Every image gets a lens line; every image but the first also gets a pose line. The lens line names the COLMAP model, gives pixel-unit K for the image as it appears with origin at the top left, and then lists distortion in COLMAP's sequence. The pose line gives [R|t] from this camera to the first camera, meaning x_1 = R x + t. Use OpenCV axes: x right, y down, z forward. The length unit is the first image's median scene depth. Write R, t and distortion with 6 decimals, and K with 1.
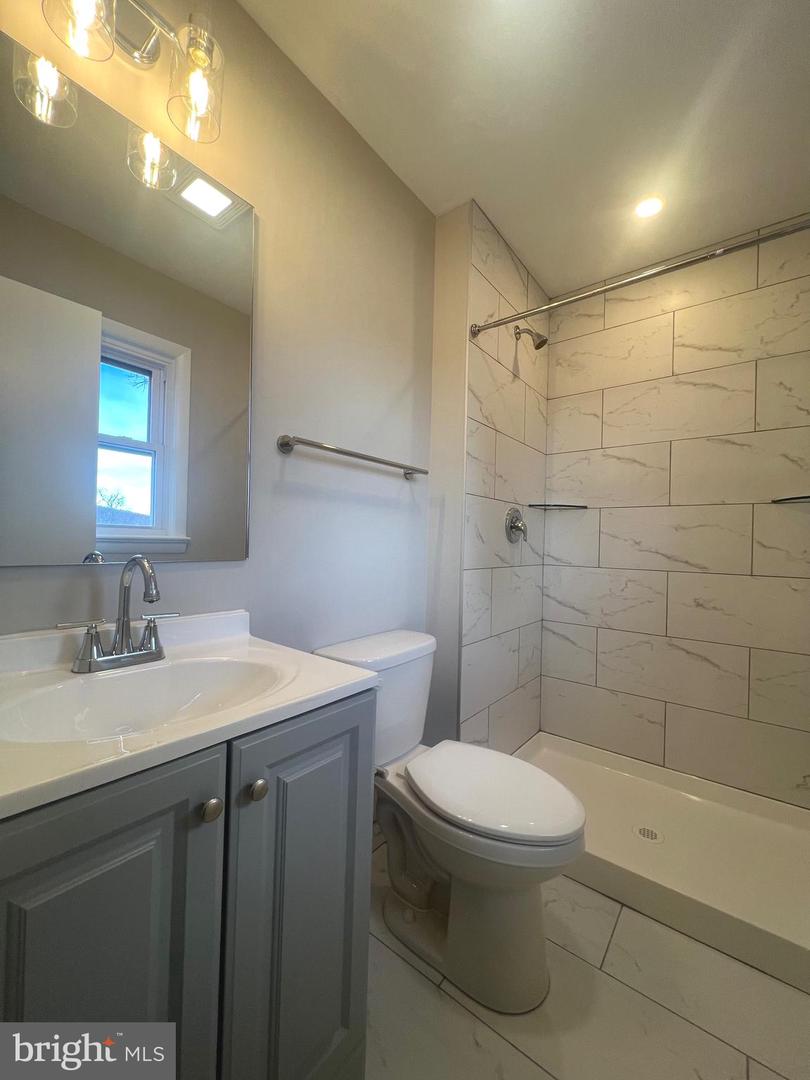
lens RADIAL K [[428.3, 0, 405.0], [0, 428.3, 540.0], [0, 0, 1]] dist [0.001064, 0.000123]
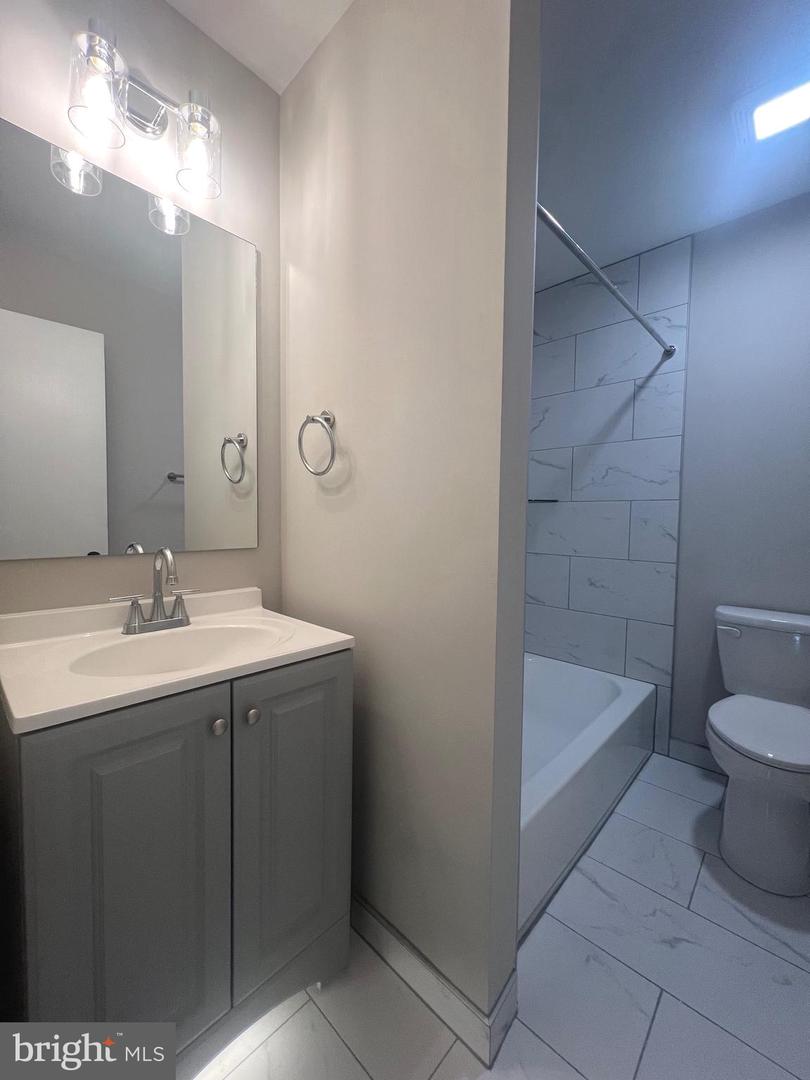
lens RADIAL K [[435.1, 0, 420.6], [0, 435.1, 542.3], [0, 0, 1]] dist [0.001118, 0.000003]
pose [[0.998323, -0.007348, -0.057423, 0.219076], [0.010897, 0.998032, 0.061750, -0.049648], [0.056856, -0.062272, 0.996438, -0.269033]]
